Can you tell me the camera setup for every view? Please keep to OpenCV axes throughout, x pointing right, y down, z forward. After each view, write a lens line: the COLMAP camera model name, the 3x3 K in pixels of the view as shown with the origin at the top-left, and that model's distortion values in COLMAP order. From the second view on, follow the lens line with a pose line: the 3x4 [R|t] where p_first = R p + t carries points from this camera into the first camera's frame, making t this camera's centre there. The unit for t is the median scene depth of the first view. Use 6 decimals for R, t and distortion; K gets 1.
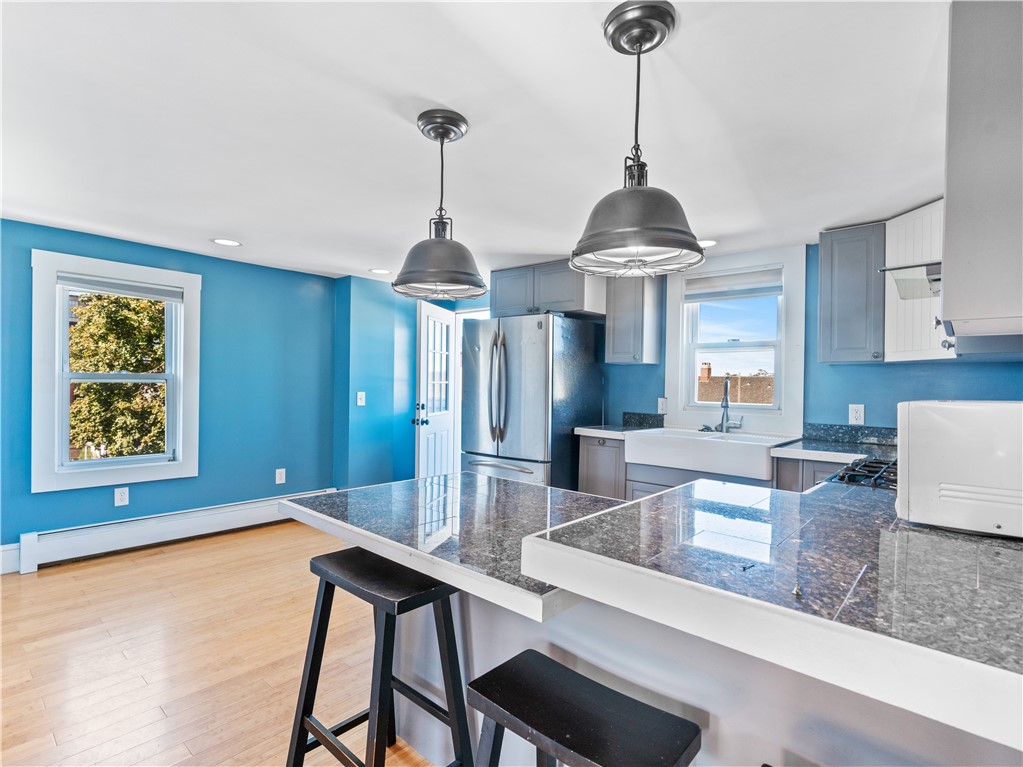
lens RADIAL K [[514.2, 0, 507.8], [0, 514.2, 386.7], [0, 0, 1]] dist [-0.010721, 0.004544]
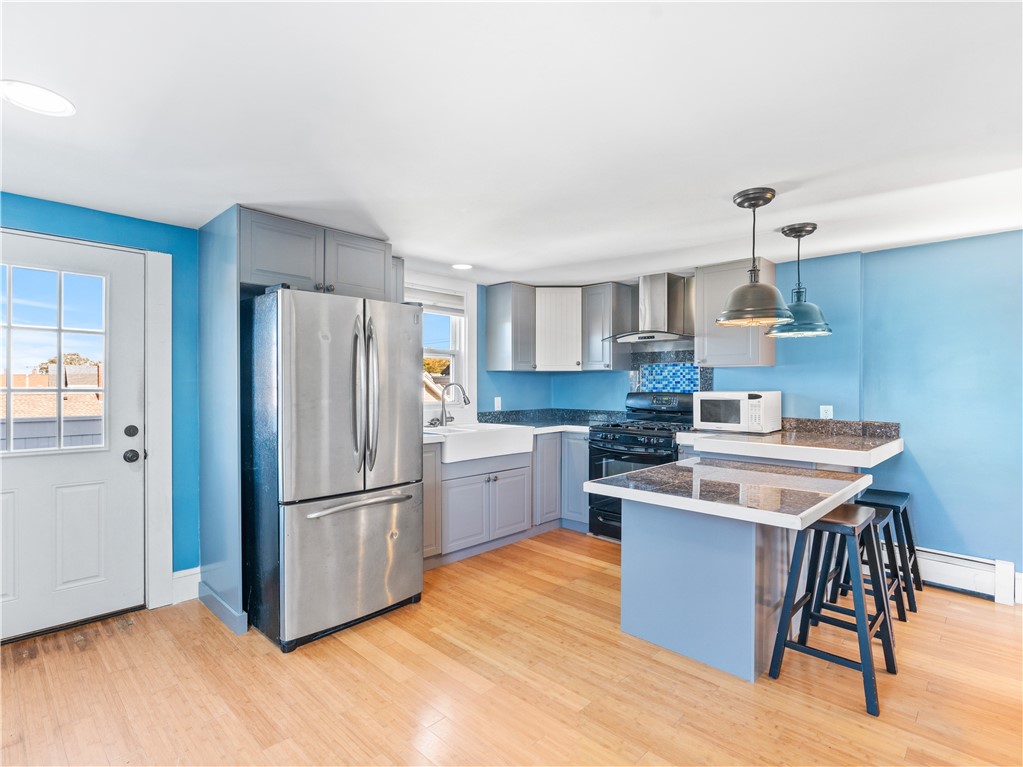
lens RADIAL K [[514.2, 0, 507.7], [0, 514.2, 385.7], [0, 0, 1]] dist [-0.010721, 0.004544]
pose [[0.043031, -0.016416, 0.998939, -0.844346], [0.006884, 0.999846, 0.016135, -0.024140], [-0.999050, 0.006183, 0.043138, 0.895273]]
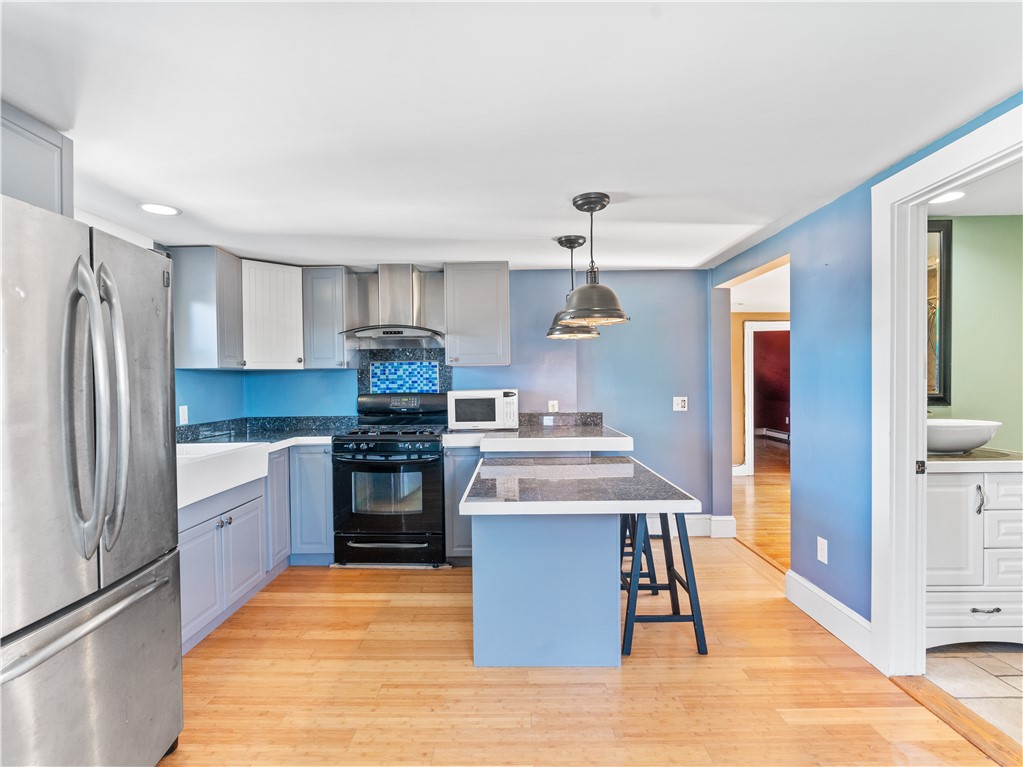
lens RADIAL K [[514.2, 0, 504.7], [0, 514.2, 387.9], [0, 0, 1]] dist [-0.010721, 0.004544]
pose [[-0.655780, -0.012234, 0.754853, -0.580397], [0.011083, 0.999605, 0.025829, -0.023986], [-0.754871, 0.025304, -0.655385, 1.185180]]
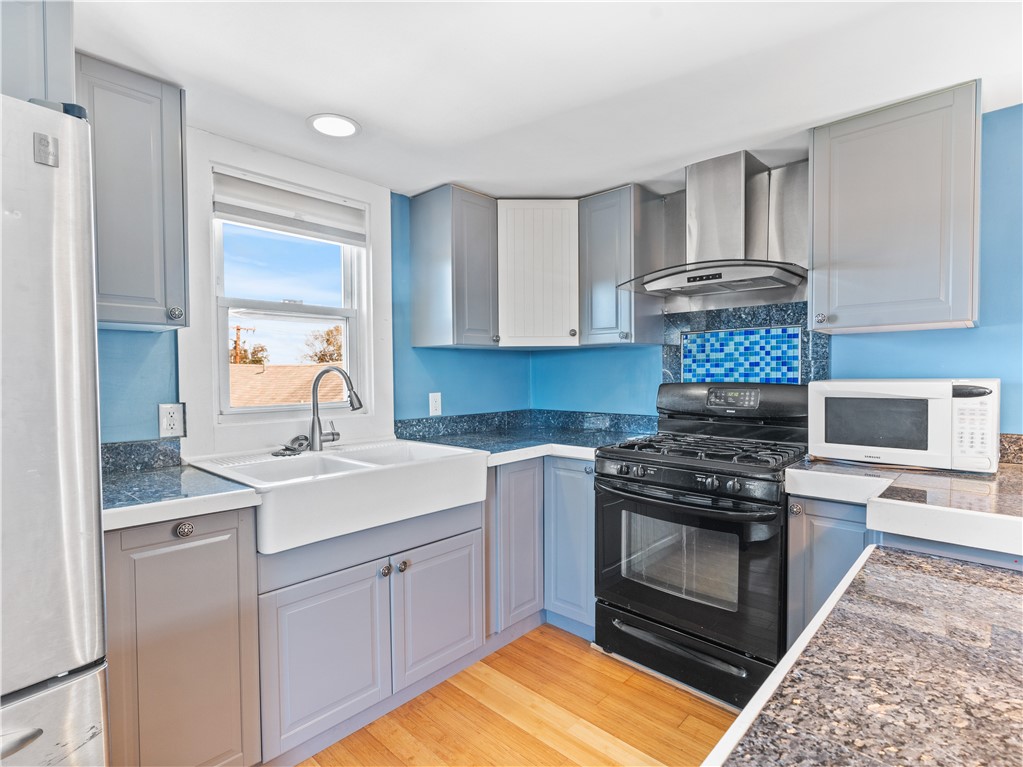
lens RADIAL K [[514.2, 0, 506.9], [0, 514.2, 389.6], [0, 0, 1]] dist [-0.010721, 0.004544]
pose [[0.026713, -0.044252, 0.998663, -0.205645], [0.014250, 0.998935, 0.043883, -0.008630], [-0.999542, 0.013059, 0.027315, 0.842323]]
